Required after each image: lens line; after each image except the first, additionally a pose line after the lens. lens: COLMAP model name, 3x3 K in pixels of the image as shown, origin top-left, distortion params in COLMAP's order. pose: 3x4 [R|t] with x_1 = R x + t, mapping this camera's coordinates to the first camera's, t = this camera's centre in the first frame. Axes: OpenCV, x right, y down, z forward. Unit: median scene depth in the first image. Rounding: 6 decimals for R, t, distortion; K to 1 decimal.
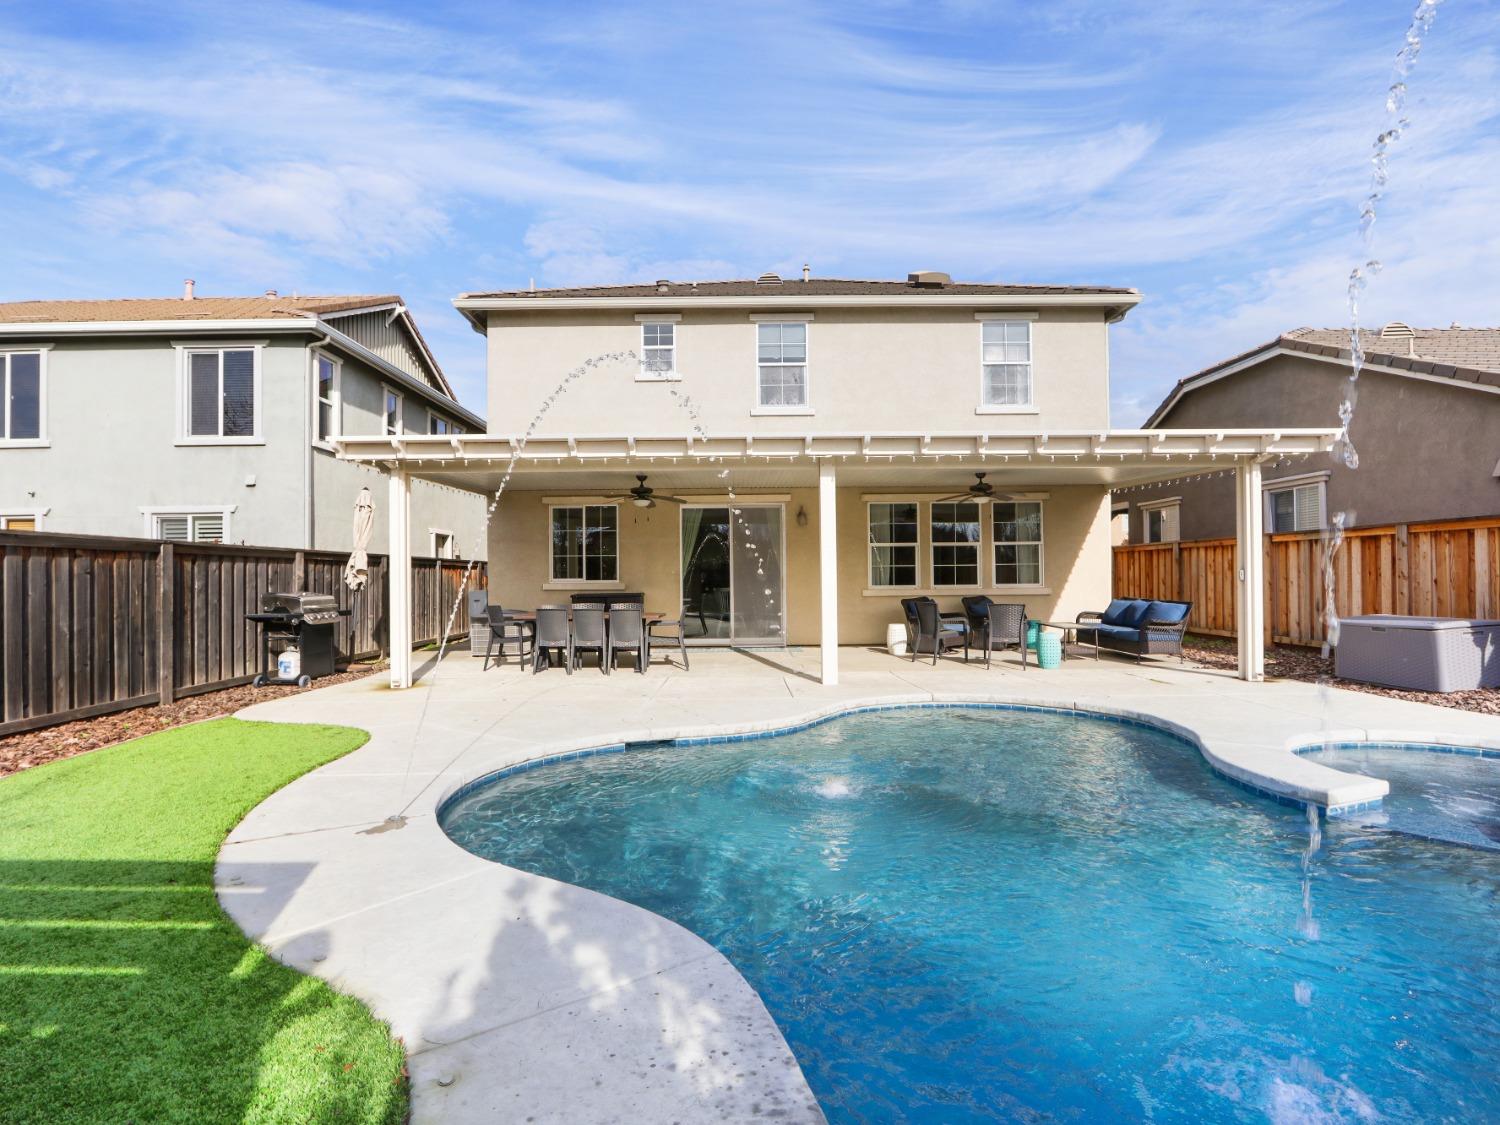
lens RADIAL K [[797.8, 0, 739.5], [0, 797.8, 572.9], [0, 0, 1]] dist [-0.015745, 0.004922]
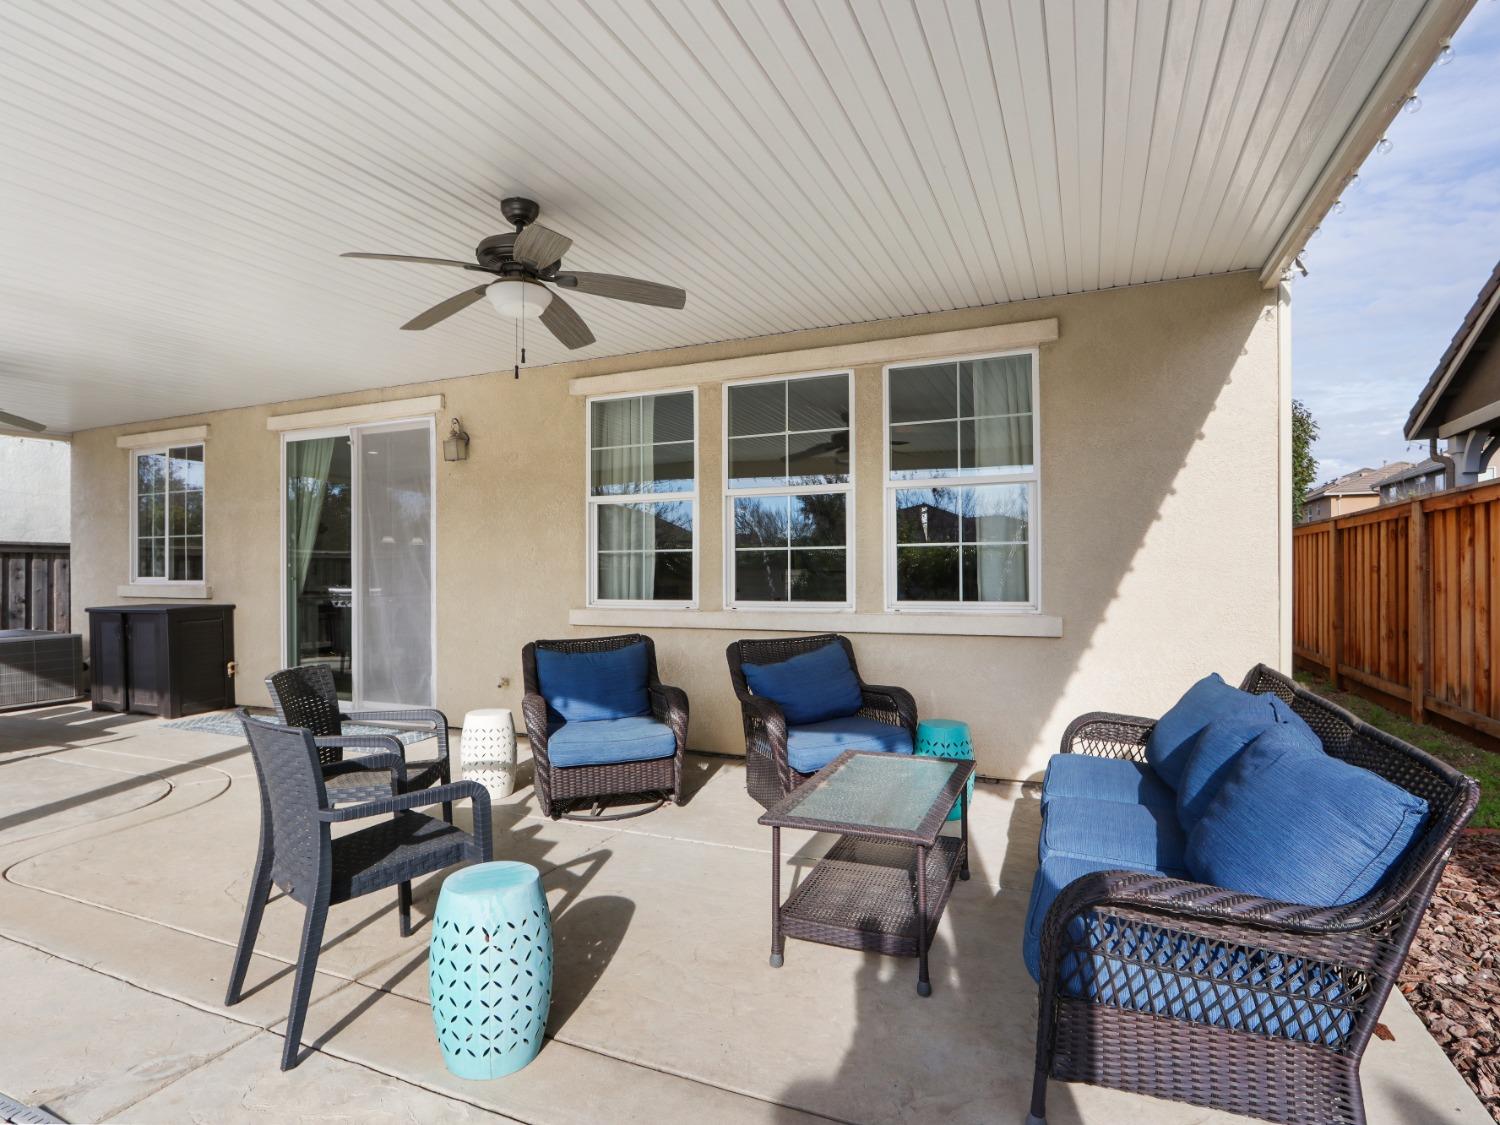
lens RADIAL K [[797.8, 0, 760.9], [0, 797.8, 575.1], [0, 0, 1]] dist [-0.015745, 0.004922]
pose [[0.913114, 0.003449, -0.407689, 0.414637], [0.000551, 0.999953, 0.009694, -0.000923], [0.407704, -0.009076, 0.913069, 0.664436]]
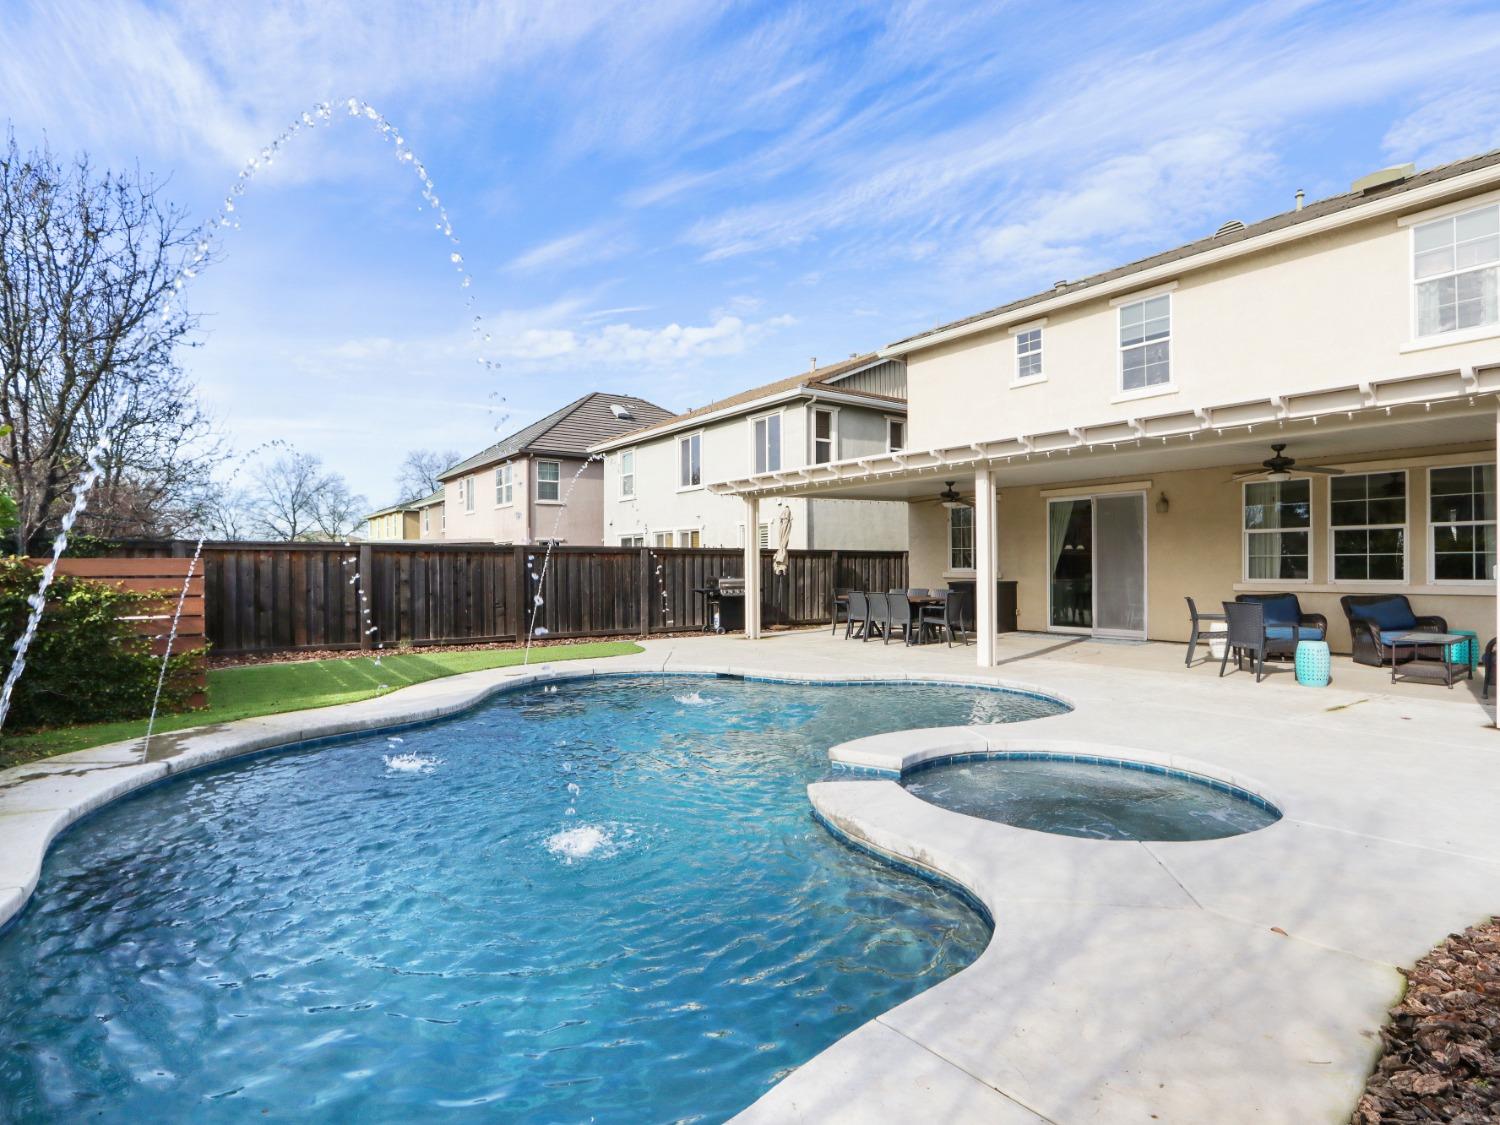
lens RADIAL K [[797.8, 0, 744.4], [0, 797.8, 571.6], [0, 0, 1]] dist [-0.015745, 0.004922]
pose [[0.588611, 0.010659, -0.808346, 0.543450], [0.002932, 0.999878, 0.015320, -0.006472], [0.808411, -0.011388, 0.588508, 0.056051]]
